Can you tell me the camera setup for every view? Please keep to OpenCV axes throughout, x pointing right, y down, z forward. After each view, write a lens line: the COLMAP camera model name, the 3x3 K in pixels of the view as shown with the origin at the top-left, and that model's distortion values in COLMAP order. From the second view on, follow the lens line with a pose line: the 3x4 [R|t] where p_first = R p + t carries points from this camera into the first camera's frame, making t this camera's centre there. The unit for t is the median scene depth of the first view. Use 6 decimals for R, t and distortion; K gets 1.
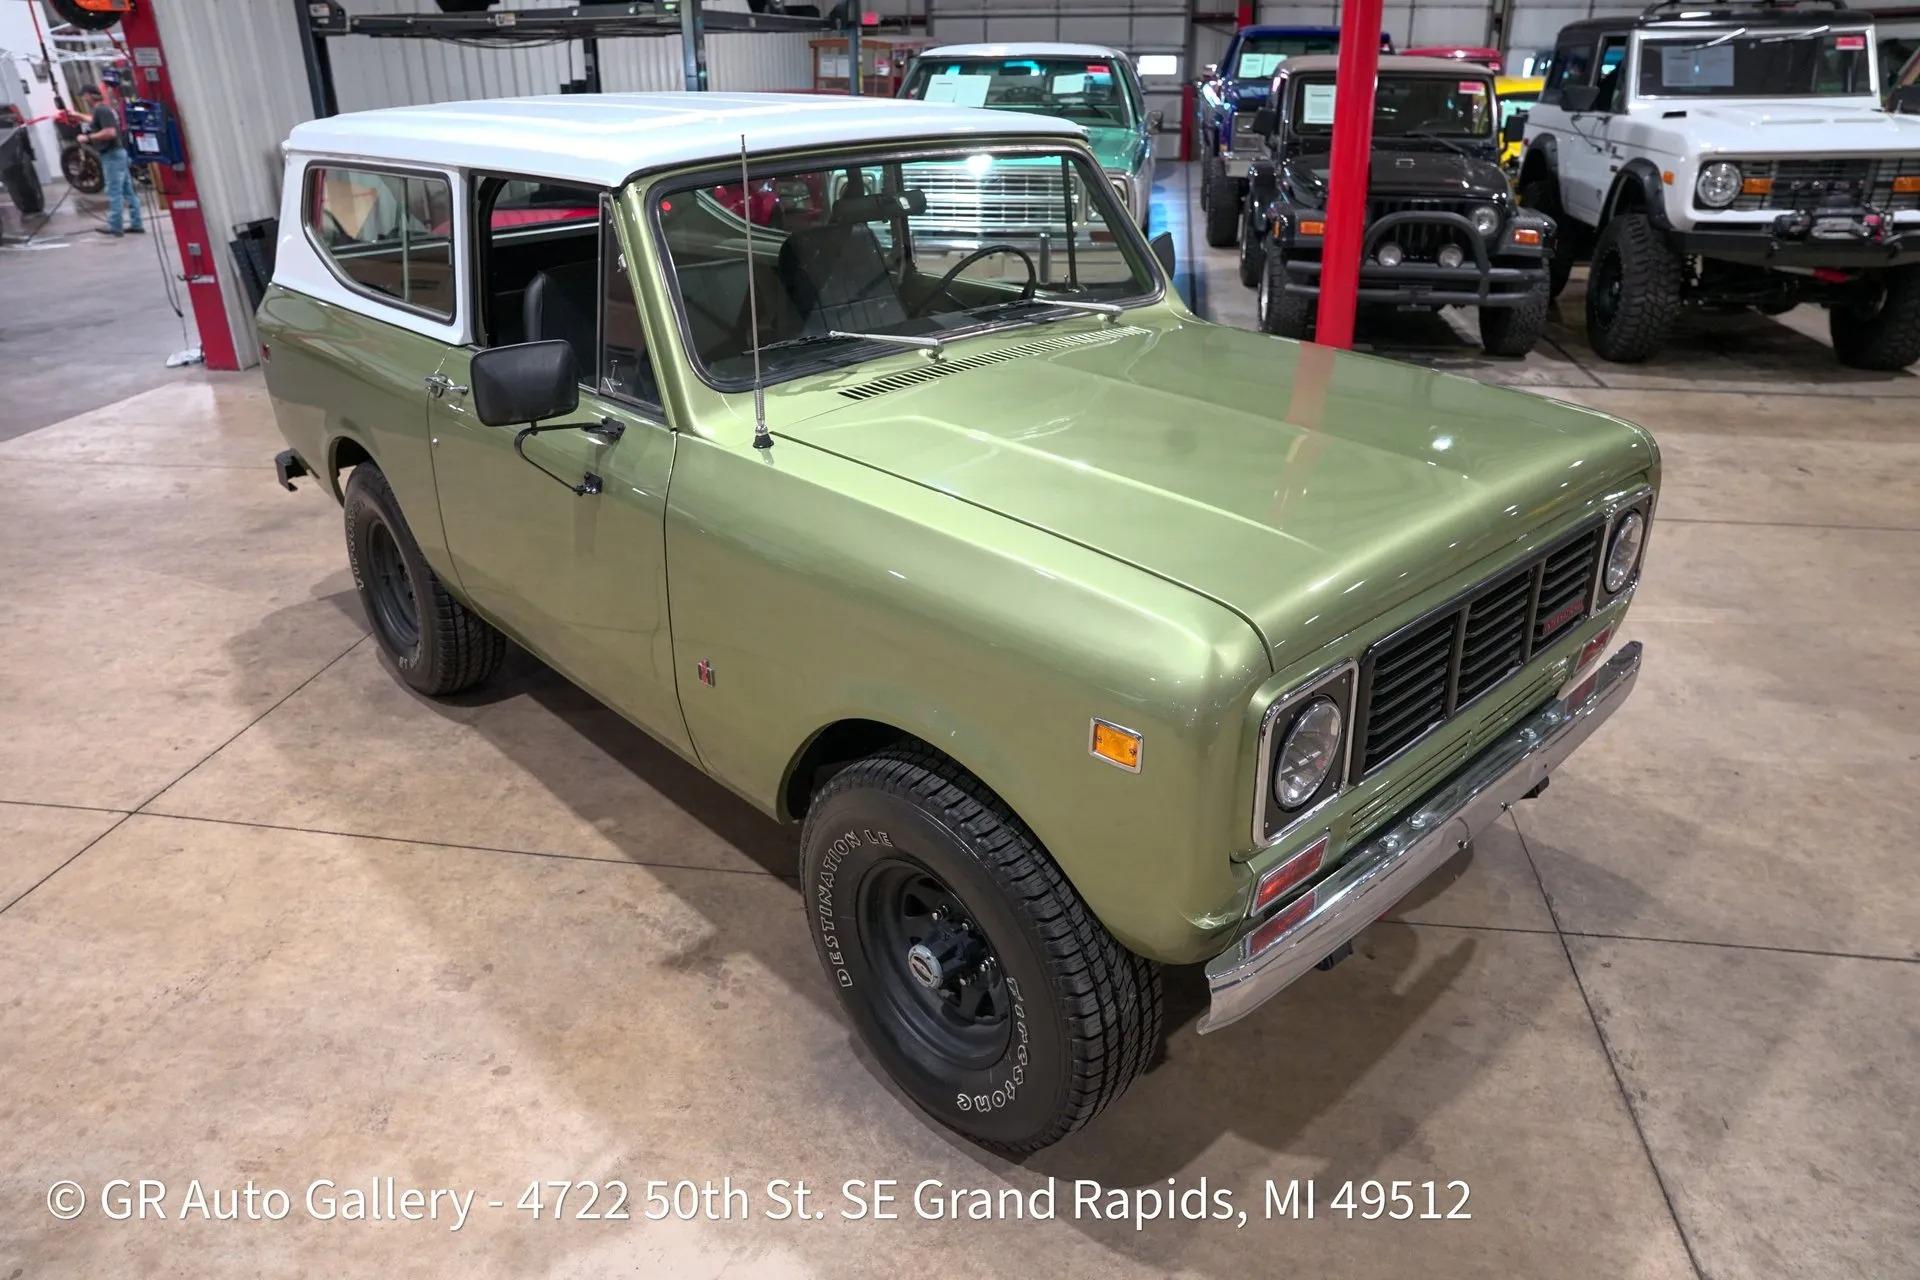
lens RADIAL K [[1316.6, 0, 958.9], [0, 1316.6, 636.4], [0, 0, 1]] dist [-0.147246, 0.117696]
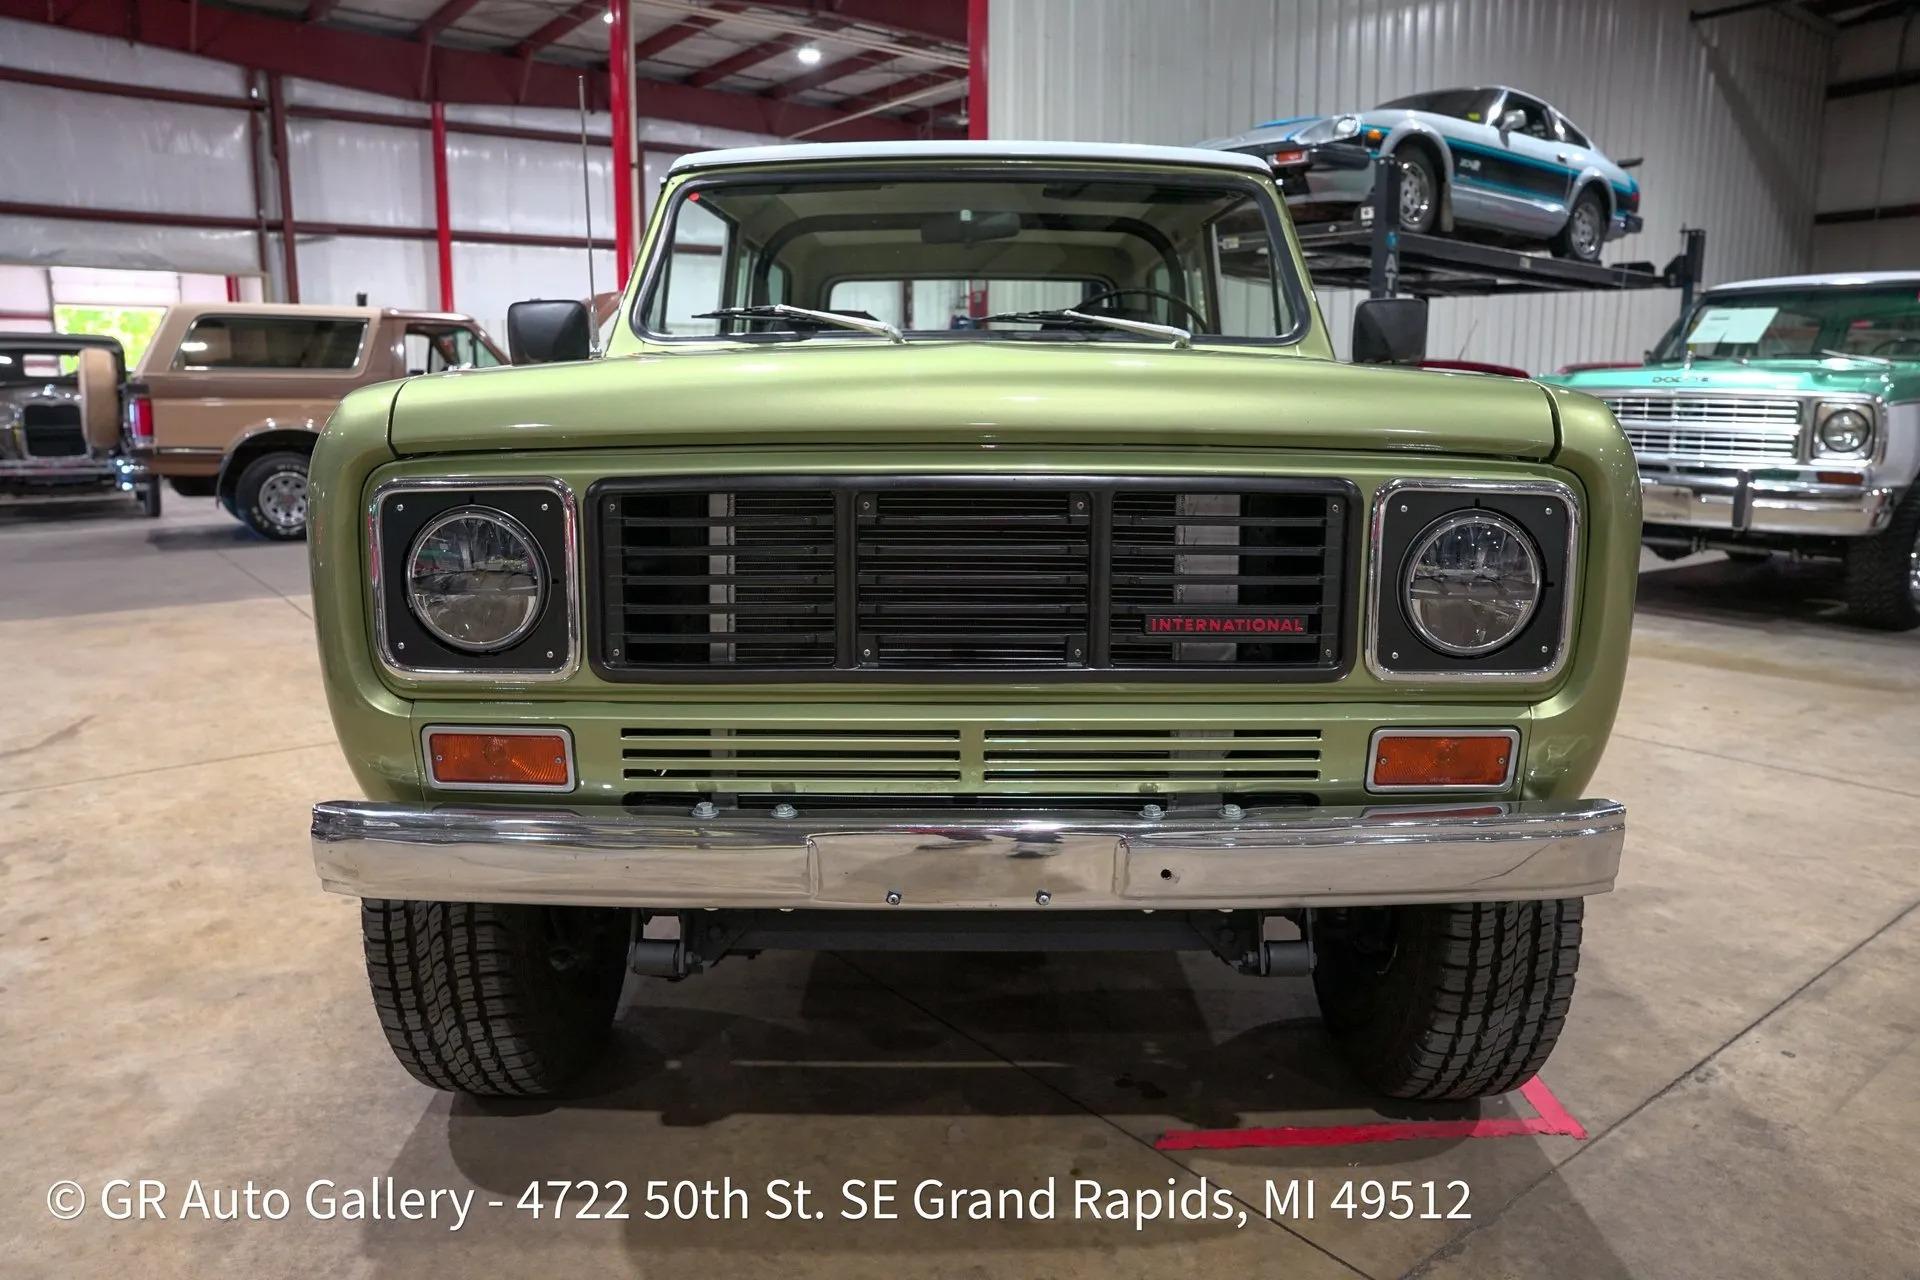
lens RADIAL K [[1316.6, 0, 958.9], [0, 1316.6, 636.4], [0, 0, 1]] dist [-0.147246, 0.117696]
pose [[0.727335, 0.139584, -0.671938, 0.599671], [-0.296454, 0.946939, -0.124184, 0.078690], [0.618950, 0.289522, 0.730122, 0.354056]]
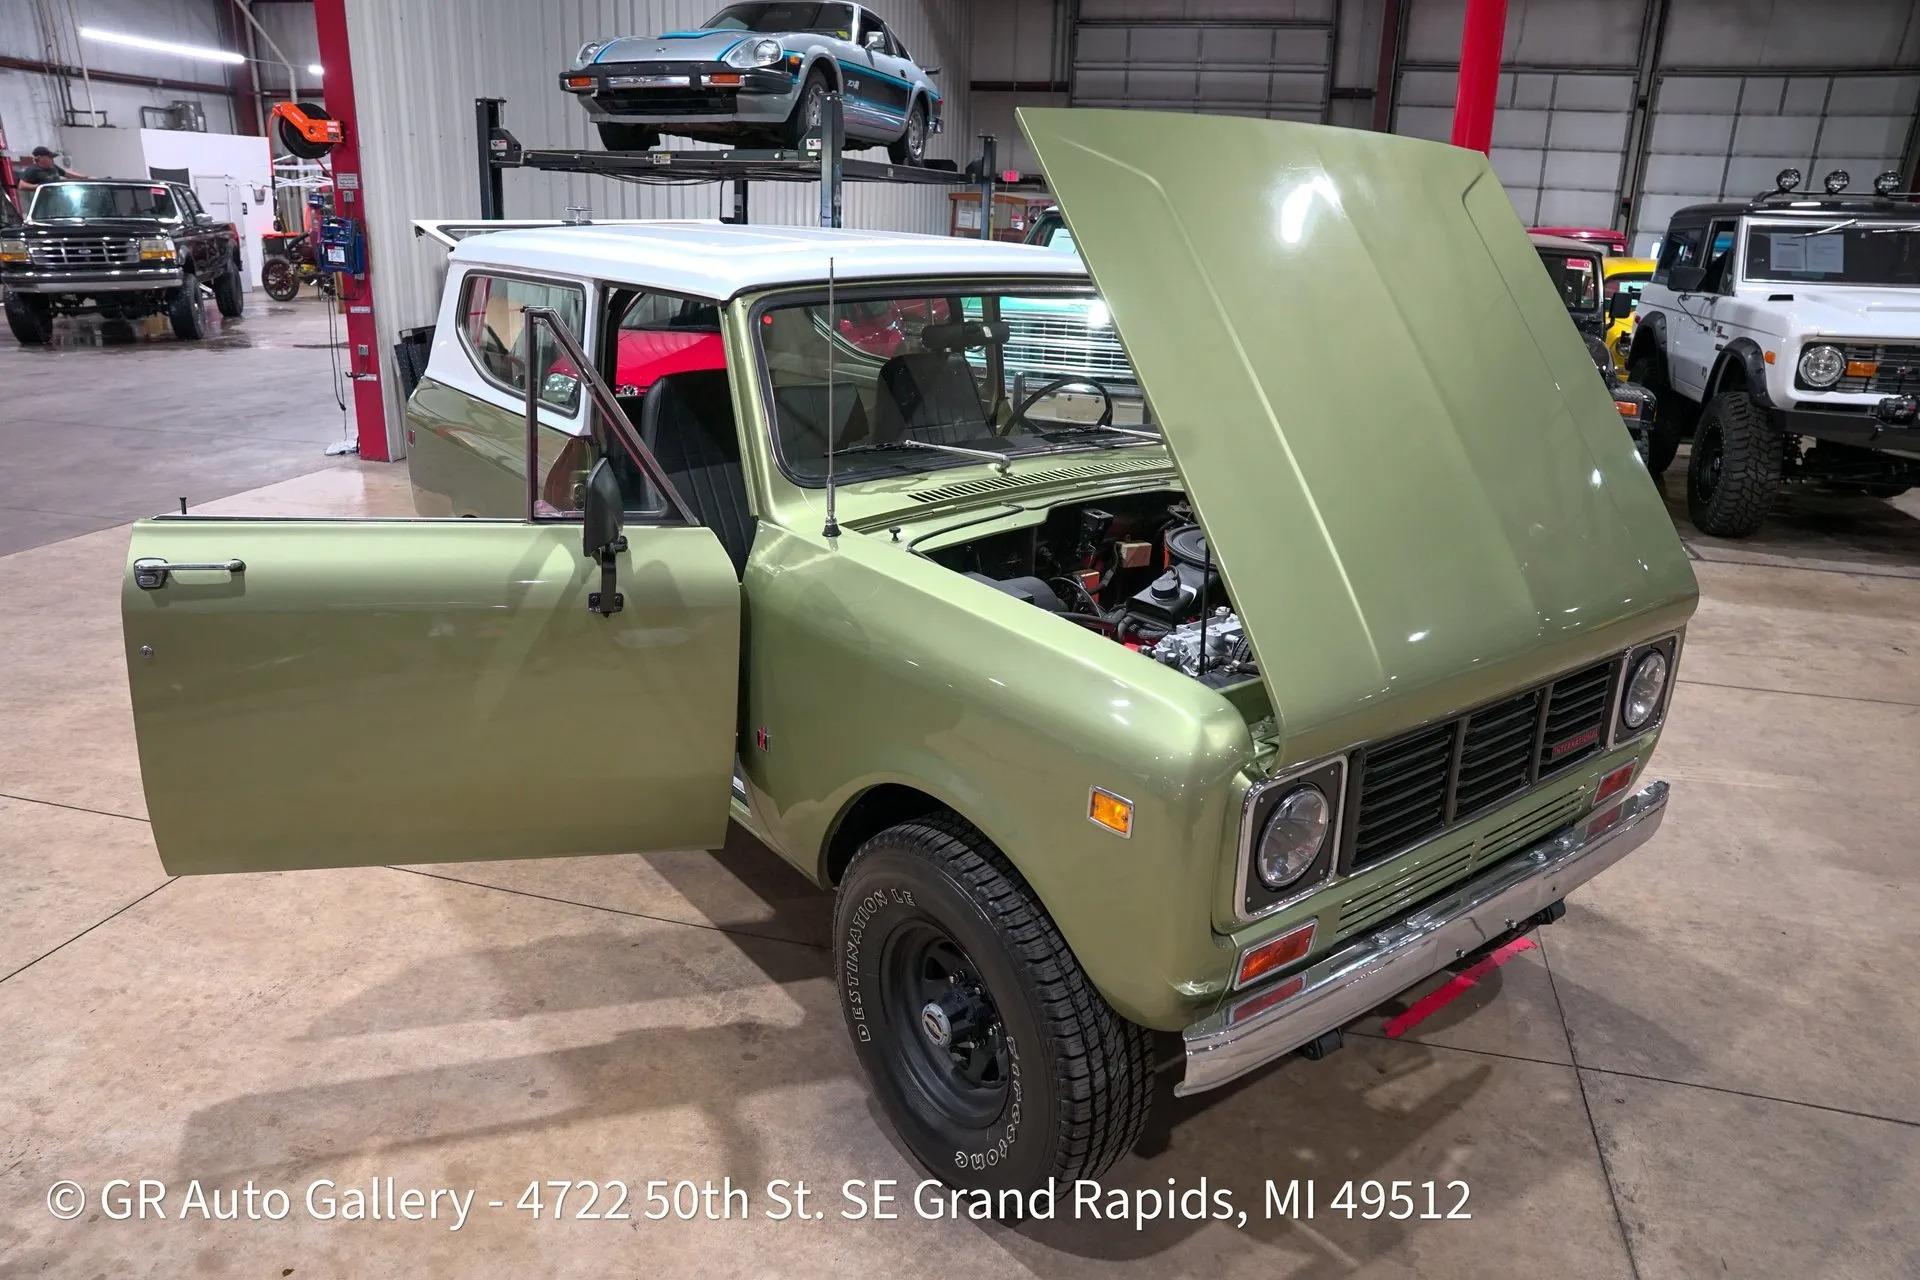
lens RADIAL K [[1316.6, 0, 958.9], [0, 1316.6, 636.4], [0, 0, 1]] dist [-0.147246, 0.117696]
pose [[0.993746, 0.069852, -0.087115, 0.046042], [-0.078977, 0.991211, -0.106129, 0.036978], [0.078936, 0.112345, 0.990529, -0.060036]]
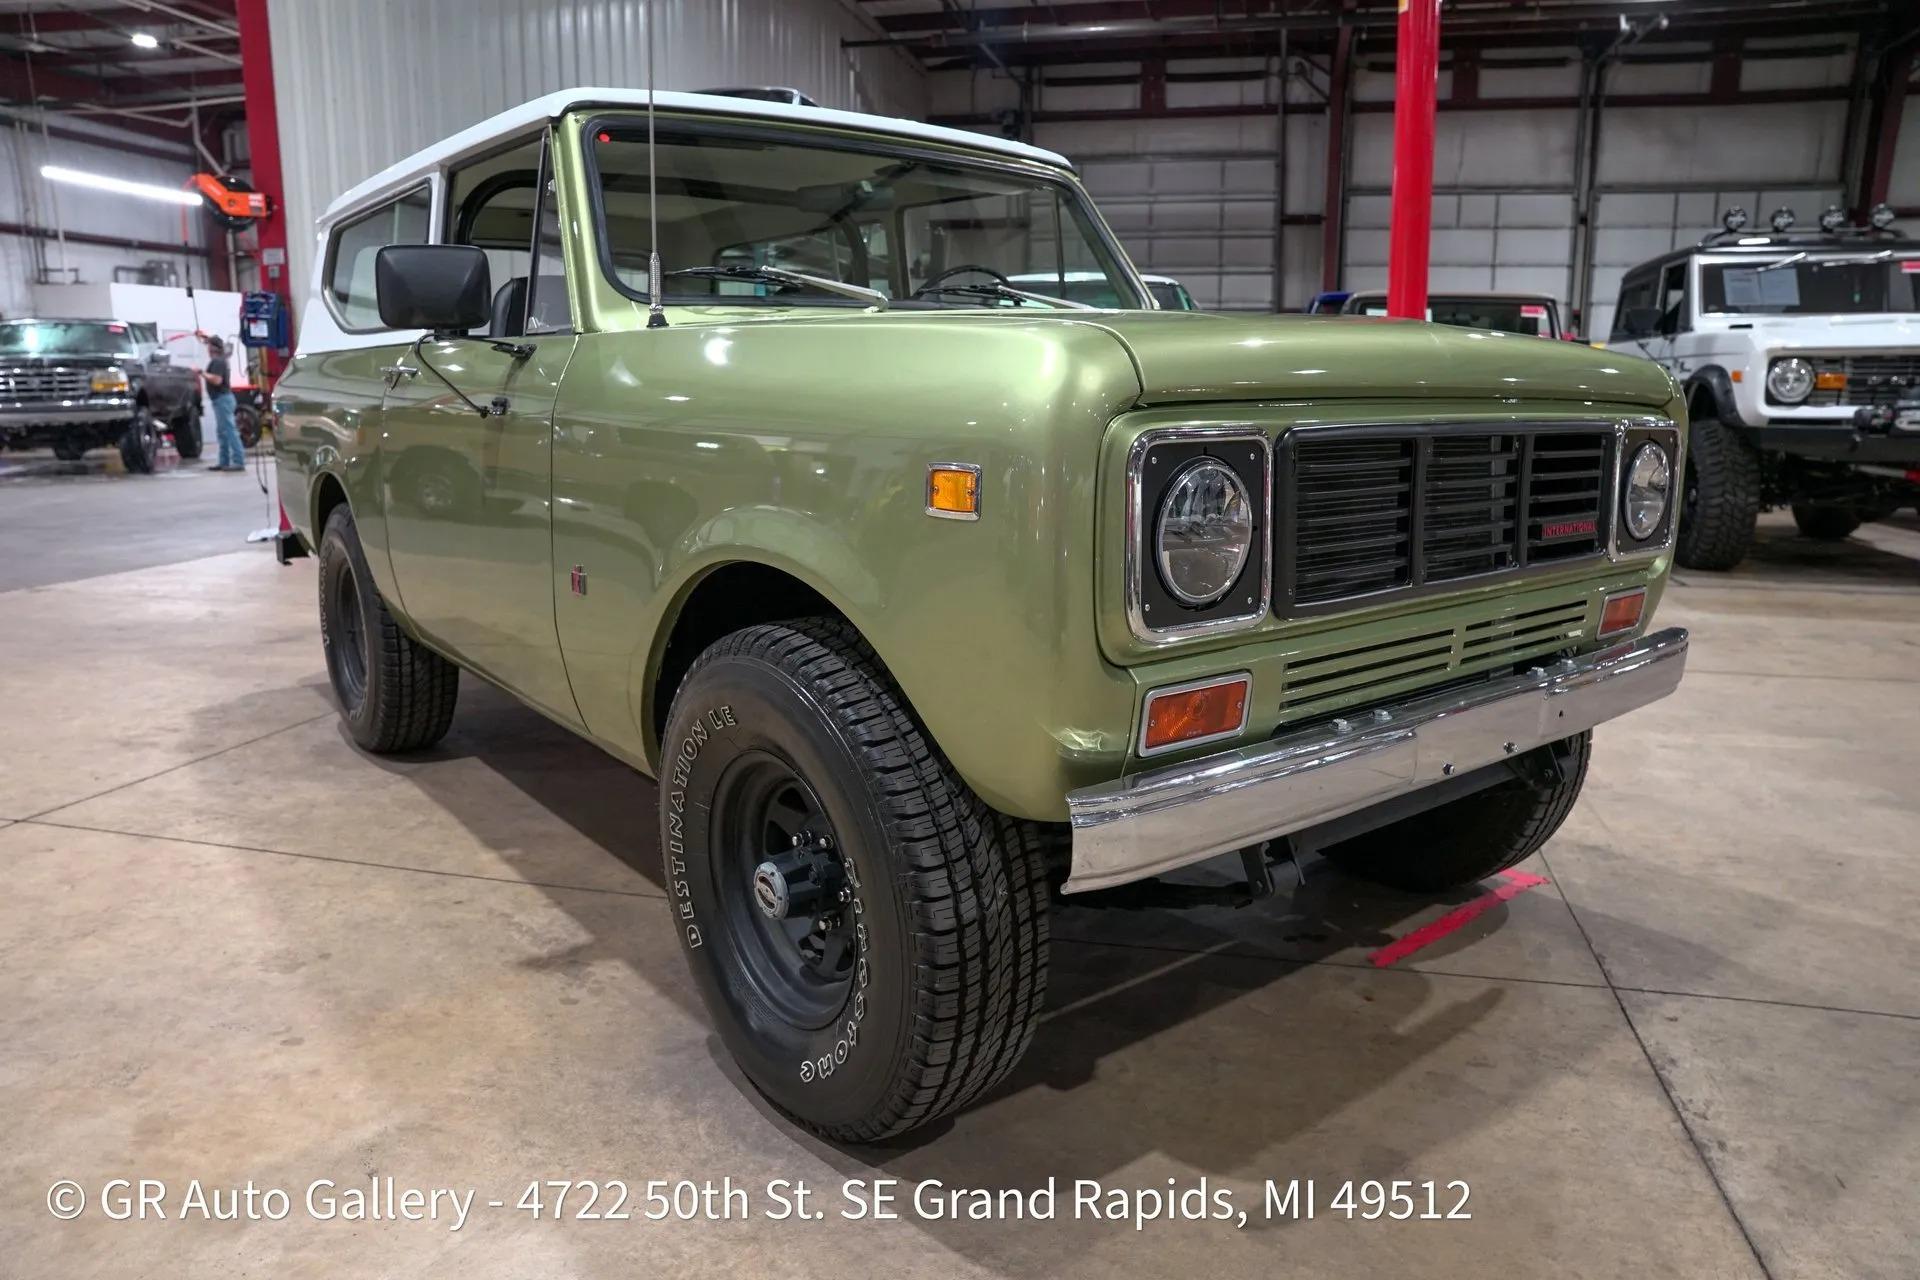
lens RADIAL K [[1316.6, 0, 958.9], [0, 1316.6, 636.4], [0, 0, 1]] dist [-0.147246, 0.117696]
pose [[0.996278, 0.031843, -0.080105, 0.107527], [-0.049787, 0.971164, -0.233156, 0.202383], [0.070370, 0.236277, 0.969134, 0.132079]]
